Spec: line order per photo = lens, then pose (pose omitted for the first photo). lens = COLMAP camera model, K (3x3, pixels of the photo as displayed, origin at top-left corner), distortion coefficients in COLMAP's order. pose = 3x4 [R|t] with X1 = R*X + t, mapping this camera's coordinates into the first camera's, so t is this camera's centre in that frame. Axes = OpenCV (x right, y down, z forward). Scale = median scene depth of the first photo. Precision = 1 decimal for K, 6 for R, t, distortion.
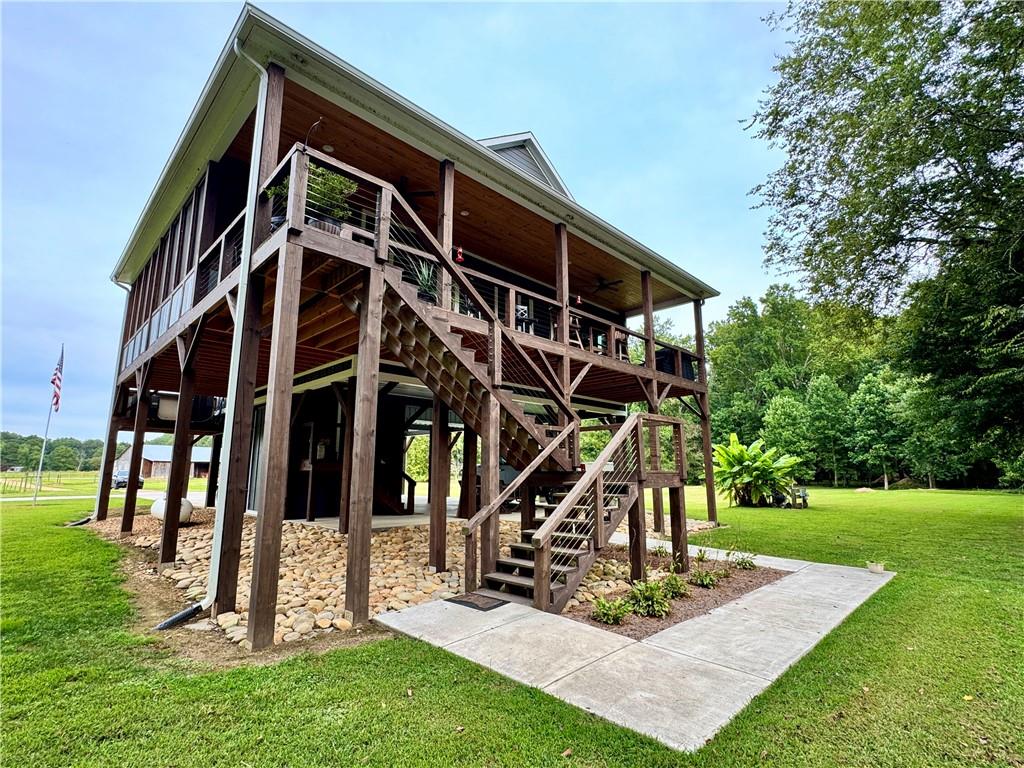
lens RADIAL K [[488.0, 0, 522.4], [0, 488.0, 381.7], [0, 0, 1]] dist [-0.007862, 0.001337]
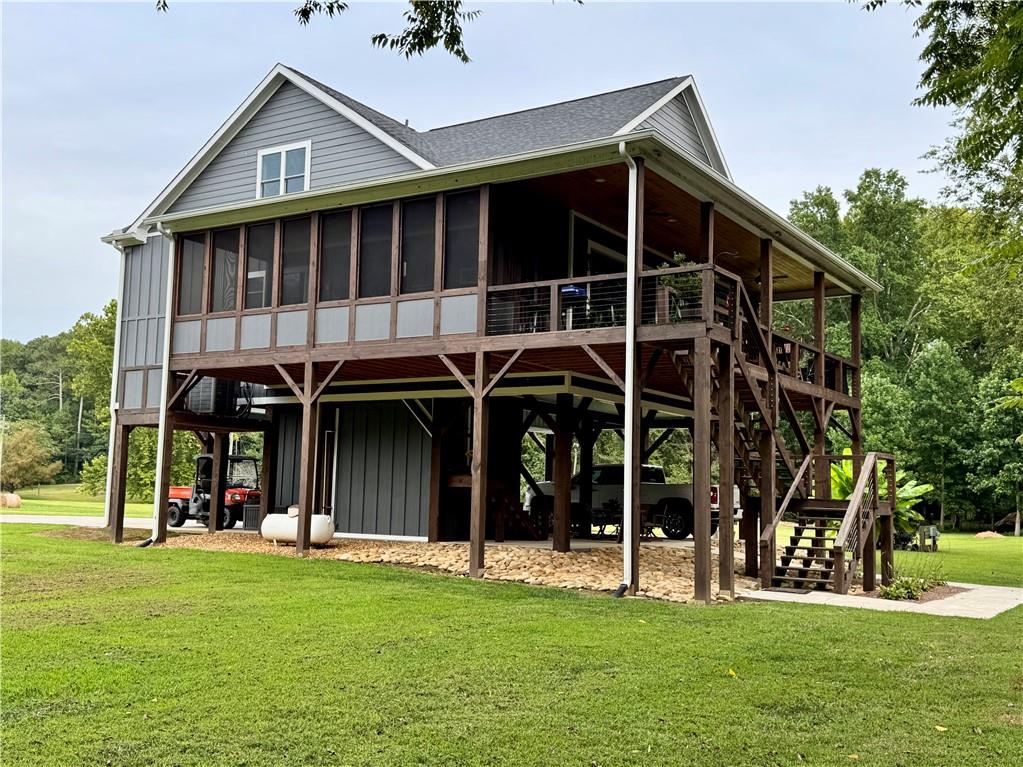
lens RADIAL K [[1061.7, 0, 521.2], [0, 1061.7, 385.7], [0, 0, 1]] dist [0.055717, 0.000000]
pose [[0.977533, 0.050060, 0.204754, -0.139440], [-0.067610, 0.994529, 0.079630, -0.030296], [-0.199648, -0.091684, 0.975569, -0.165704]]
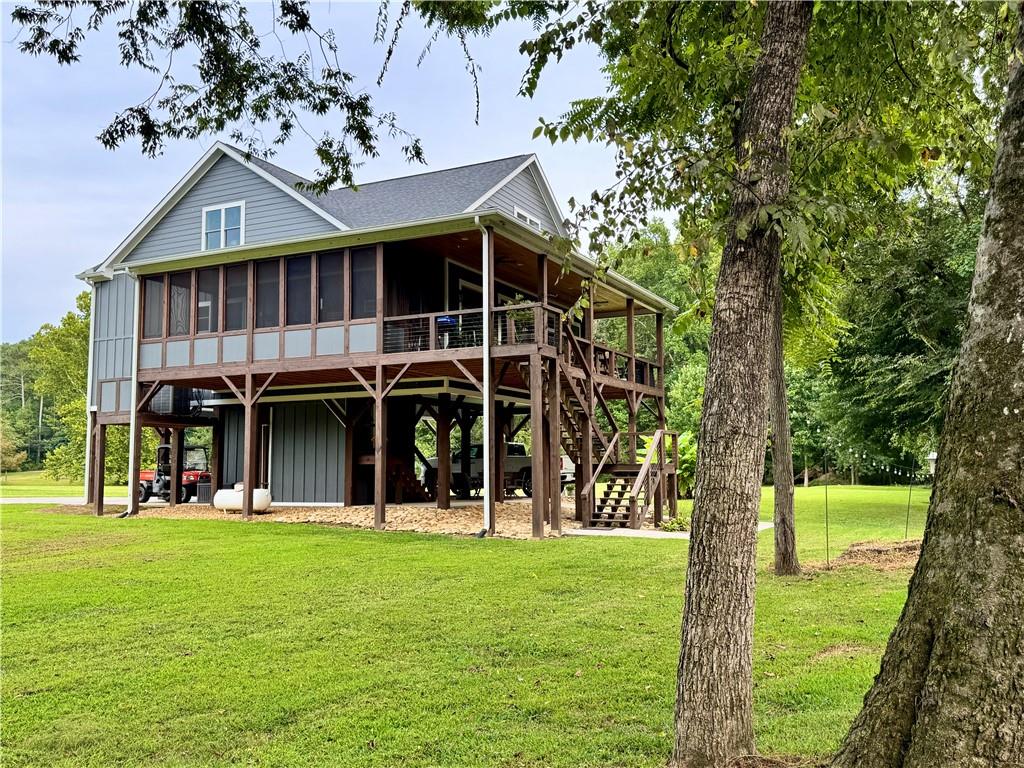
lens RADIAL K [[882.2, 0, 528.6], [0, 882.2, 383.9], [0, 0, 1]] dist [0.063960, -0.116009]
pose [[0.948030, 0.026443, 0.317082, -0.143212], [-0.055277, 0.995075, 0.082286, -0.039380], [-0.313344, -0.095537, 0.944822, -0.212212]]
